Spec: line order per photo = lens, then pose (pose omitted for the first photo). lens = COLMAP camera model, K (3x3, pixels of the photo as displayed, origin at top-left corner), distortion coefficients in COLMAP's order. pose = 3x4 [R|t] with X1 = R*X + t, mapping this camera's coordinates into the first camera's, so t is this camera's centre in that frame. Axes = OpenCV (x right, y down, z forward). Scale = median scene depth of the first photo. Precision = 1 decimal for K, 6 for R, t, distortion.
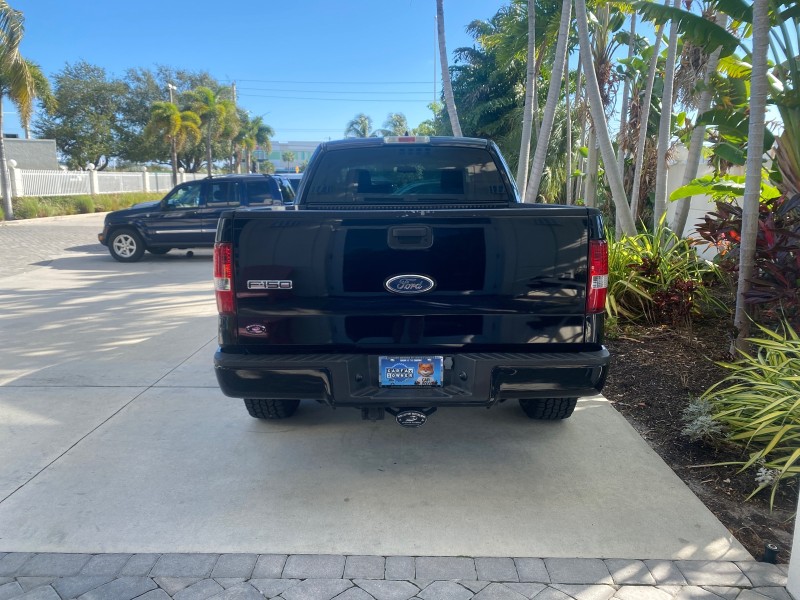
lens RADIAL K [[612.9, 0, 399.3], [0, 612.9, 294.5], [0, 0, 1]] dist [0.006082, -0.001640]
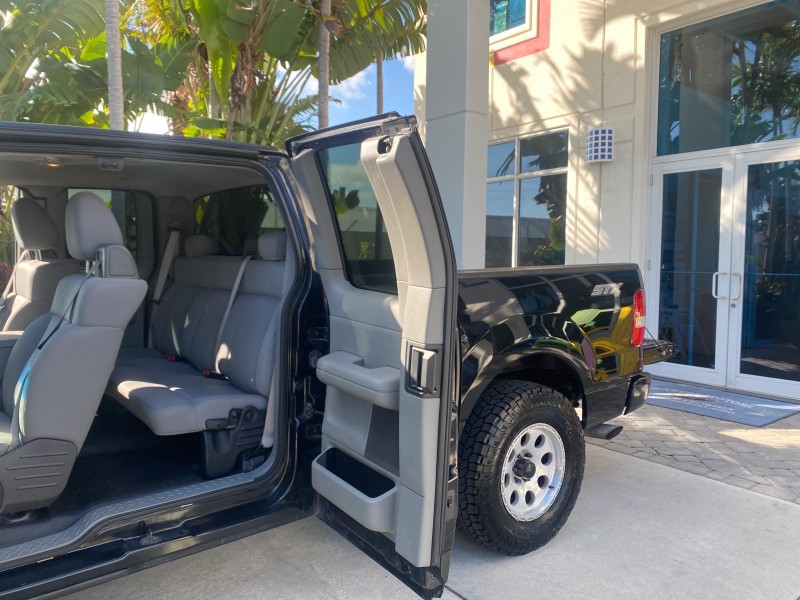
lens RADIAL K [[615.3, 0, 398.6], [0, 615.3, 295.6], [0, 0, 1]] dist [0.003206, -0.000457]
pose [[-0.618397, -0.057534, 0.783757, -0.301259], [0.135352, 0.974615, 0.178339, -0.111811], [-0.774122, 0.216367, -0.594912, 0.659410]]
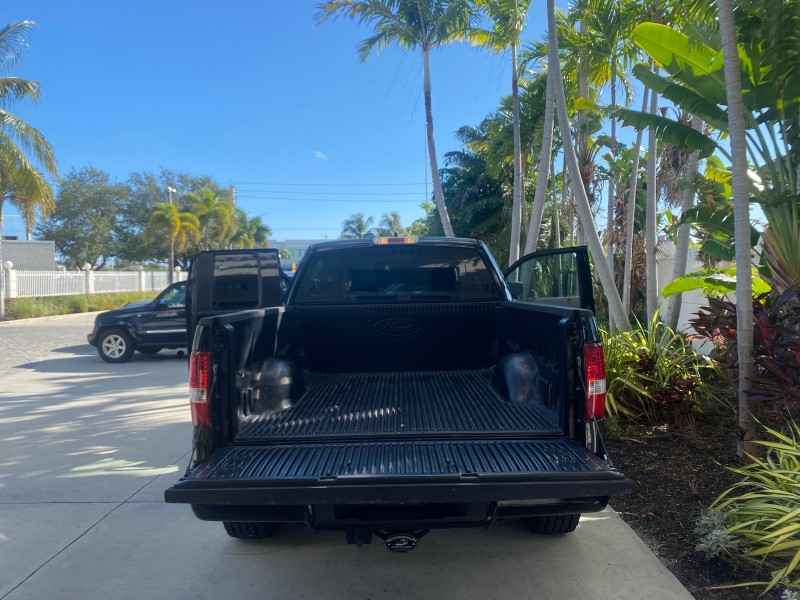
lens RADIAL K [[611.0, 0, 403.2], [0, 611.0, 296.0], [0, 0, 1]] dist [0.027429, -0.035160]
pose [[0.999825, -0.012185, 0.014176, 0.004346], [0.014177, 0.988566, -0.150123, -0.006567], [-0.012184, 0.150297, 0.988566, 0.013329]]
